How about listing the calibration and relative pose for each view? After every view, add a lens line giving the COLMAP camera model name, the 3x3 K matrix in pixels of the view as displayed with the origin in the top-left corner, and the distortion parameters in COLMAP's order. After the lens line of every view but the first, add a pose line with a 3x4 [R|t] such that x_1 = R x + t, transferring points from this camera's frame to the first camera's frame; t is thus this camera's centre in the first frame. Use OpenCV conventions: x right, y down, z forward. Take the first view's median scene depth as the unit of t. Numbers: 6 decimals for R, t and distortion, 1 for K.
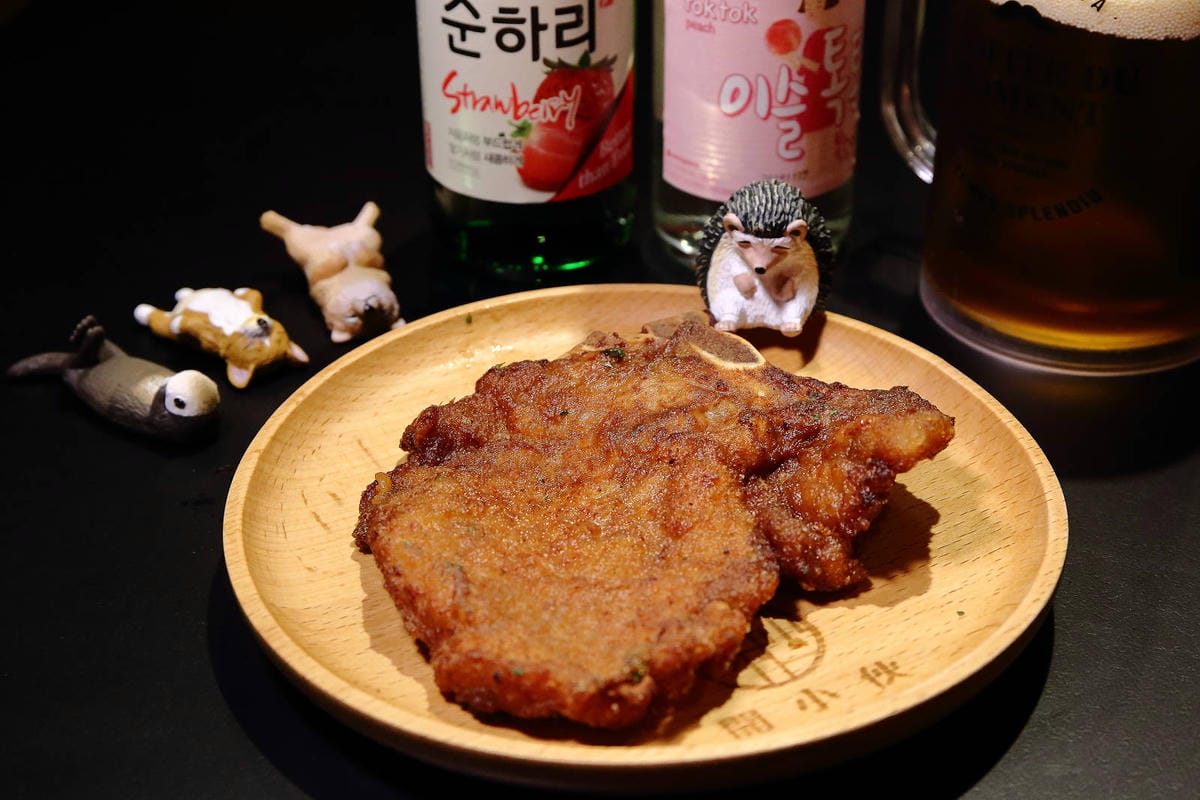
lens RADIAL K [[1987.0, 0, 600.0], [0, 1987.0, 400.0], [0, 0, 1]] dist [0.010615, 0.187565]
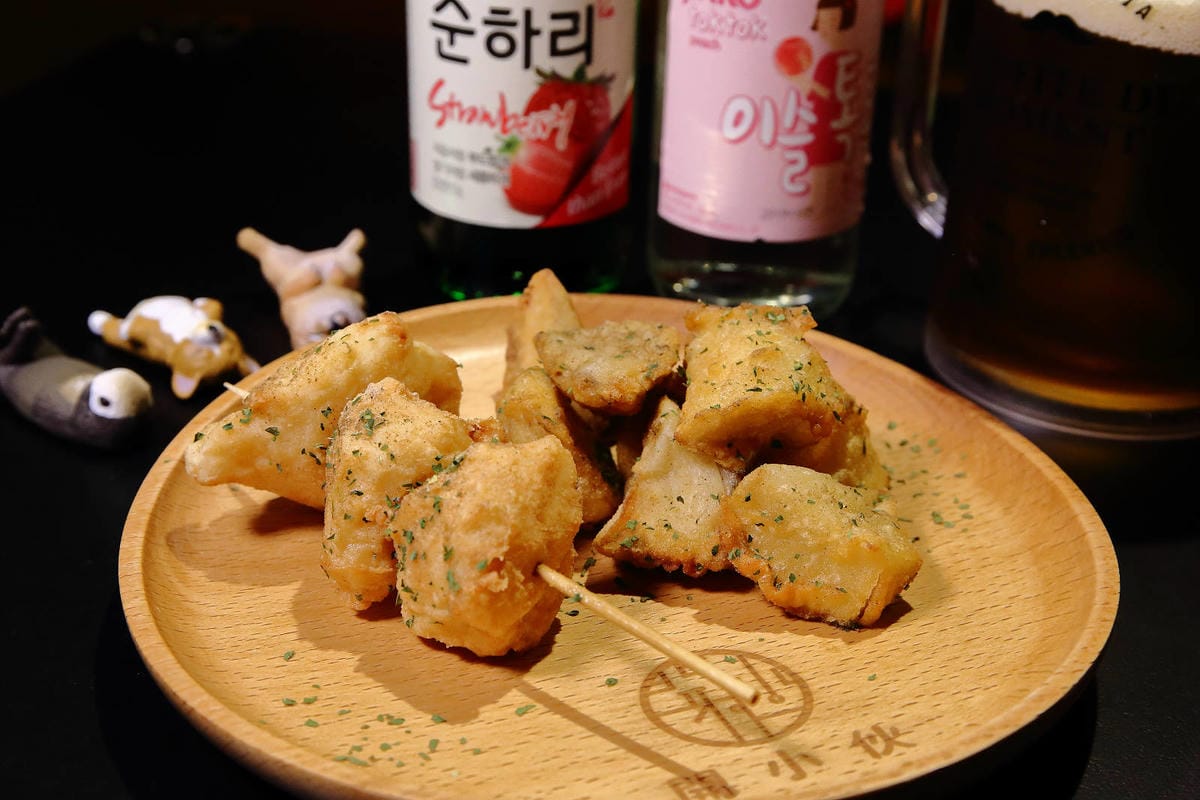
lens RADIAL K [[1644.4, 0, 600.0], [0, 1644.4, 400.0], [0, 0, 1]] dist [0.004895, -0.059212]
pose [[0.998202, 0.056176, -0.020914, 0.026529], [-0.057706, 0.994989, -0.081656, 0.044821], [0.016222, 0.082716, 0.996441, 0.239847]]
